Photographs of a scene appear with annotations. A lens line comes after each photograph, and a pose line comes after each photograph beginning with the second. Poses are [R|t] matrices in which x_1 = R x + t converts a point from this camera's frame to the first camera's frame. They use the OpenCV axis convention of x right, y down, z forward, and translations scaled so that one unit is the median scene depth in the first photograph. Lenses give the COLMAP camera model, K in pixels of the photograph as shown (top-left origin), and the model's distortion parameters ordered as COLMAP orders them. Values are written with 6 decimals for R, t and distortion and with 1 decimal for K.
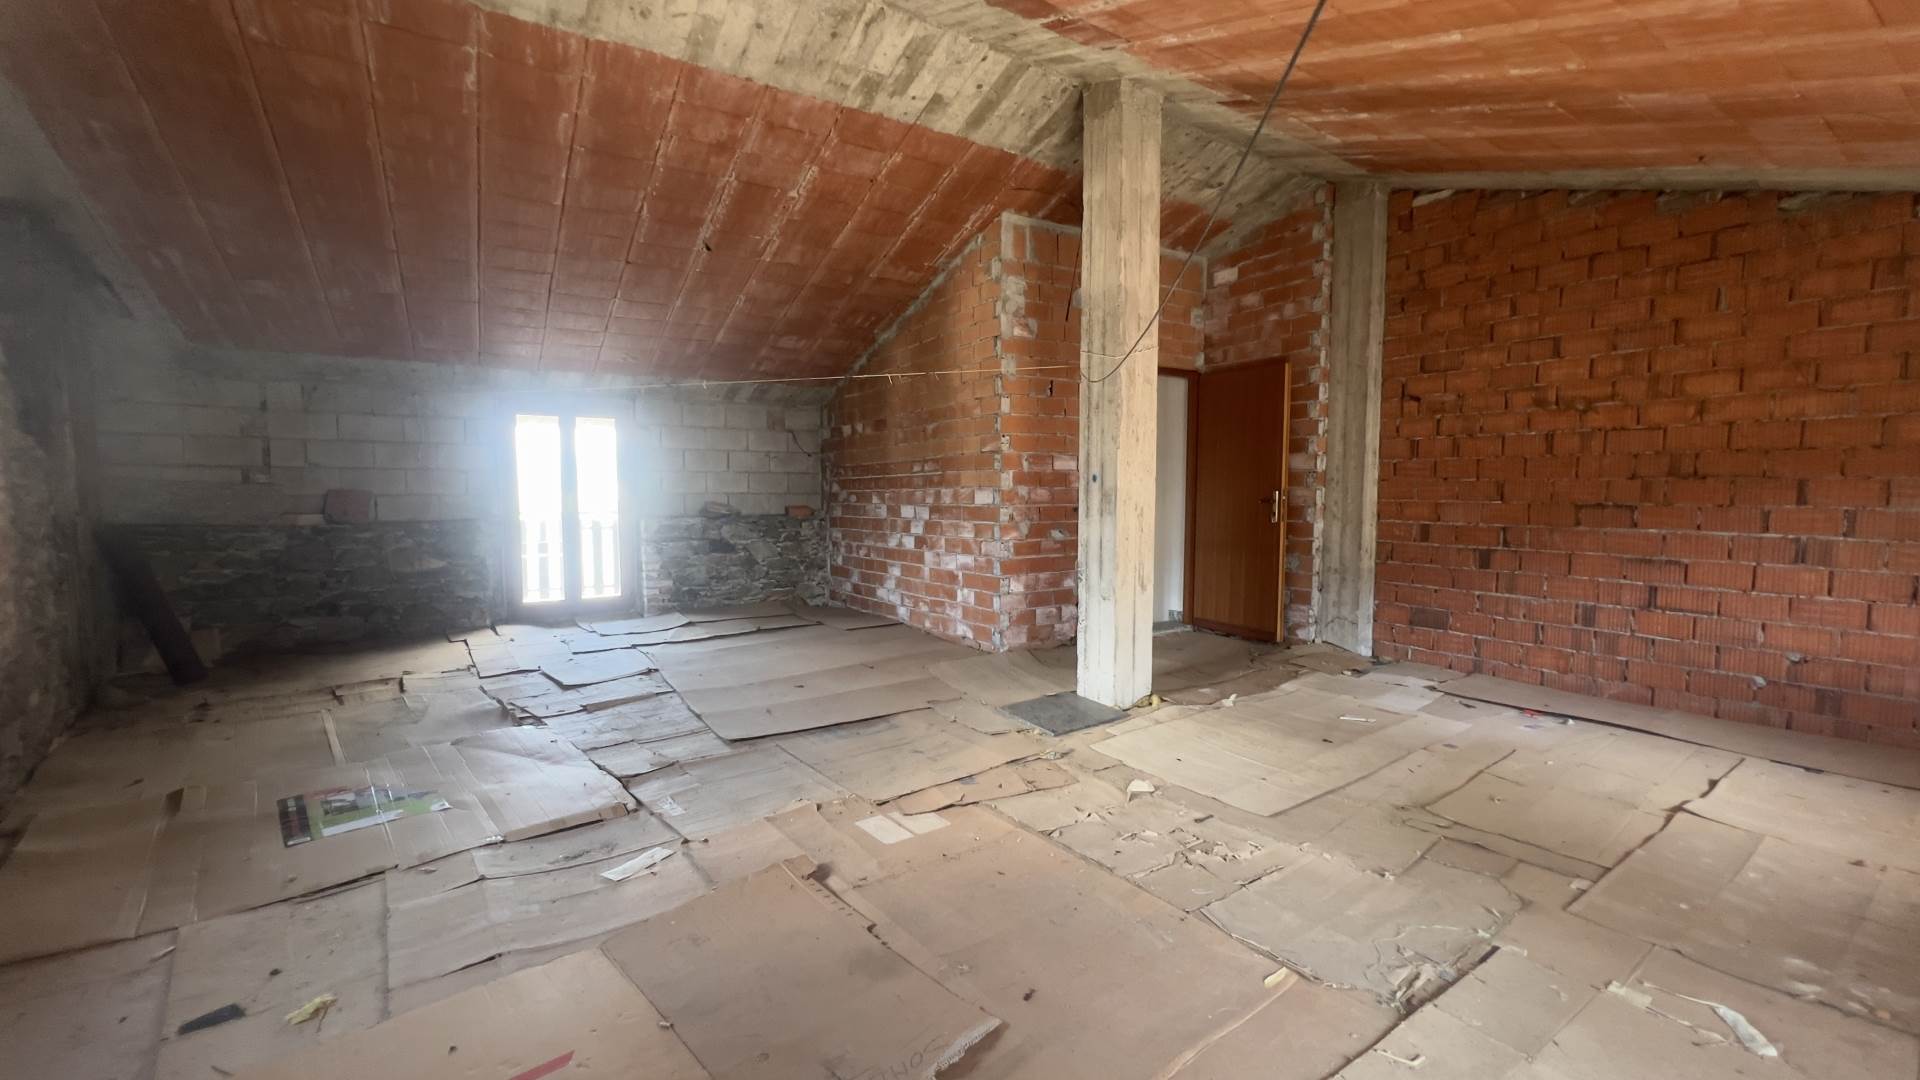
lens RADIAL K [[769.6, 0, 962.4], [0, 769.6, 542.8], [0, 0, 1]] dist [-0.002893, 0.001136]
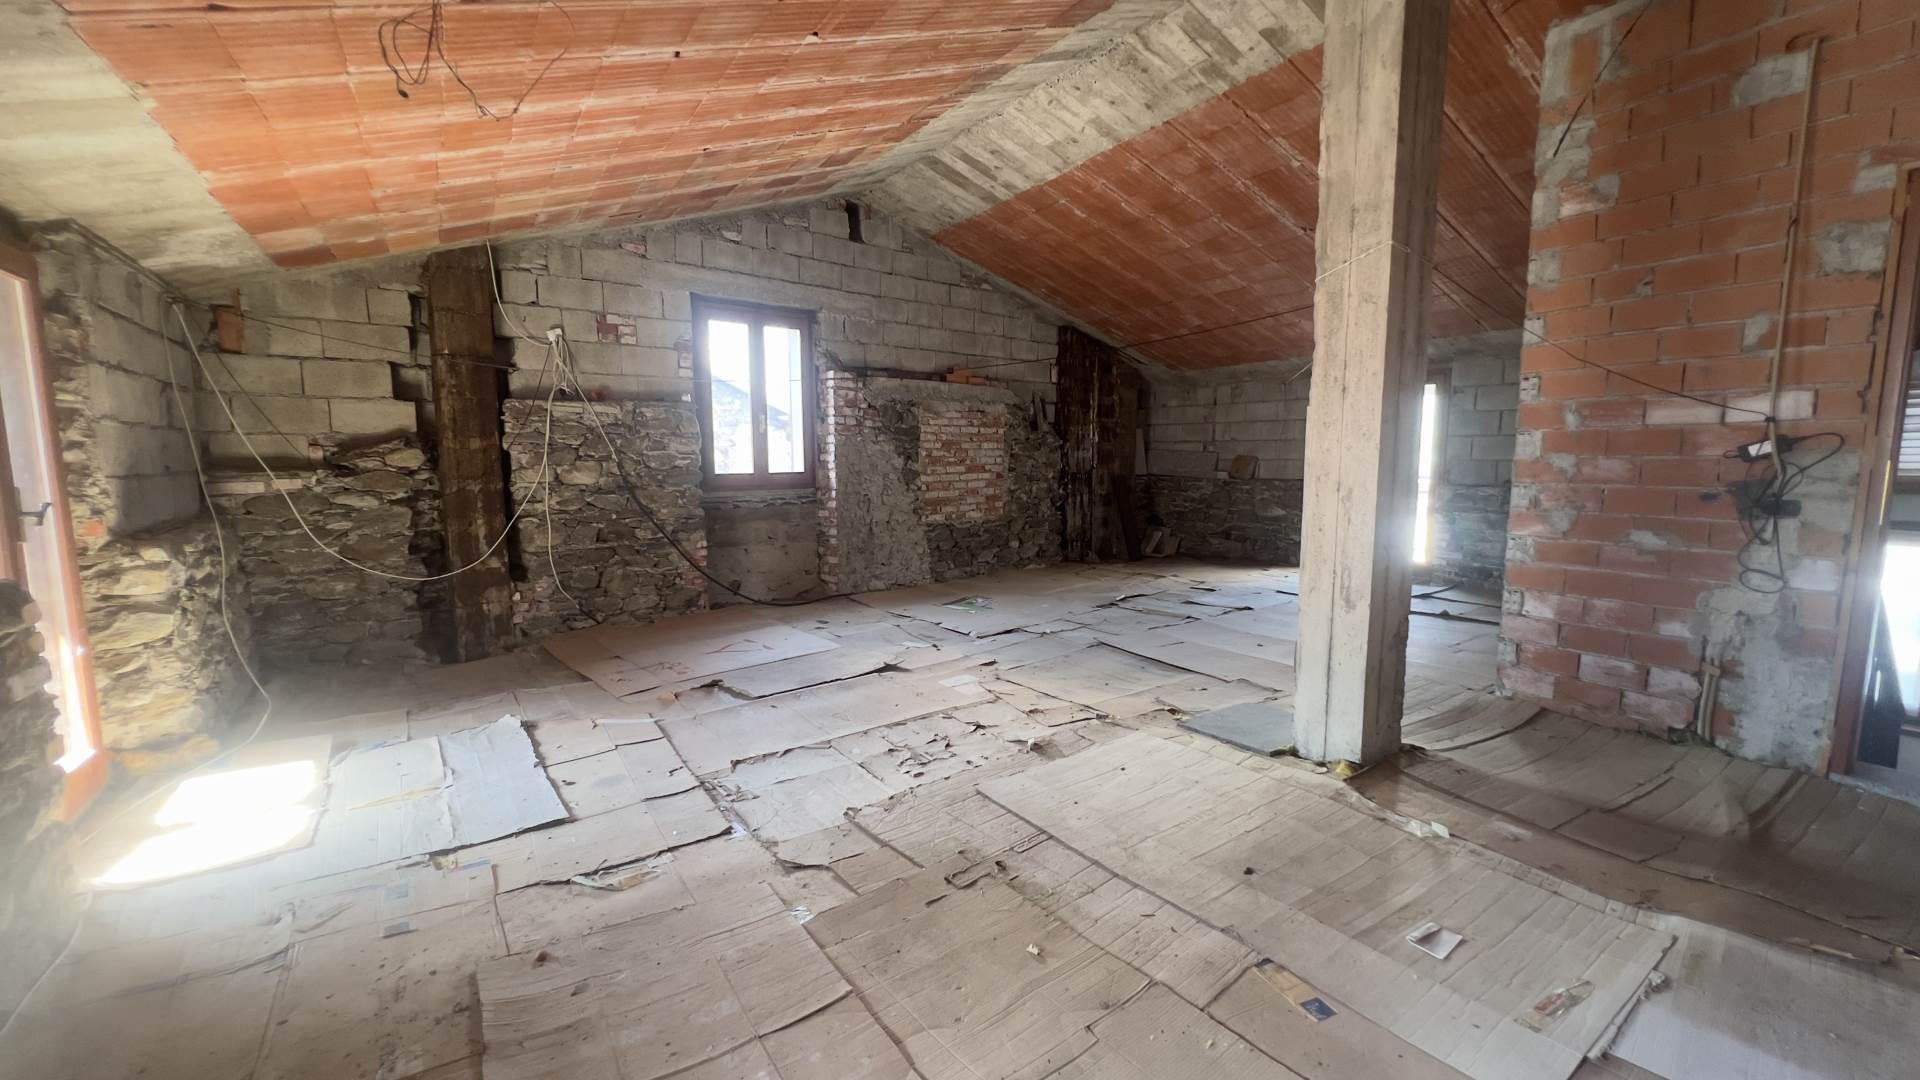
lens RADIAL K [[769.6, 0, 962.4], [0, 769.6, 542.8], [0, 0, 1]] dist [-0.002893, 0.001136]
pose [[-0.005785, 0.115765, -0.993260, 0.715091], [-0.067476, 0.990967, 0.115891, -0.040960], [0.997704, 0.067691, 0.002079, 0.506156]]
